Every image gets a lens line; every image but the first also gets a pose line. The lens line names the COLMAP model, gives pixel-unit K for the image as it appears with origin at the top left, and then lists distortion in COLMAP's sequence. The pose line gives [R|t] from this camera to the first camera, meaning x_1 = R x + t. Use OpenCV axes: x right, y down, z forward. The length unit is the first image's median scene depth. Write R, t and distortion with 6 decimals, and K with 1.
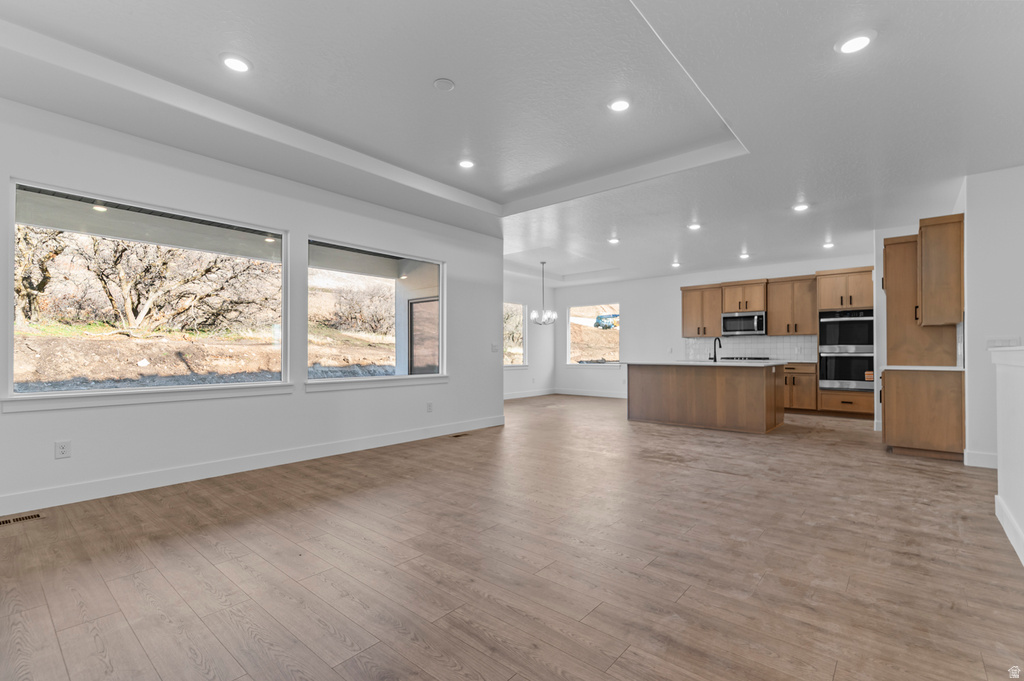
lens RADIAL K [[460.6, 0, 530.3], [0, 460.6, 350.6], [0, 0, 1]] dist [0.009746, 0.000195]
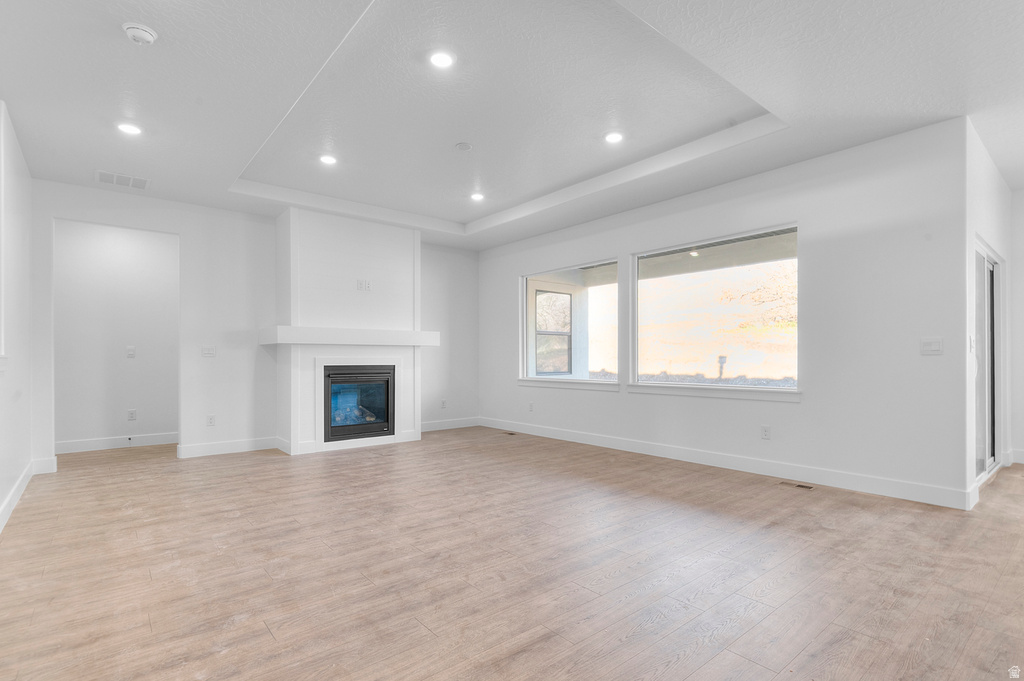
lens RADIAL K [[493.9, 0, 512.6], [0, 493.9, 347.9], [0, 0, 1]] dist [-0.002194, 0.000118]
pose [[-0.193892, -0.021455, -0.980788, 1.302256], [0.009197, 0.999677, -0.023686, 0.013290], [0.980980, -0.013613, -0.193632, 1.616185]]
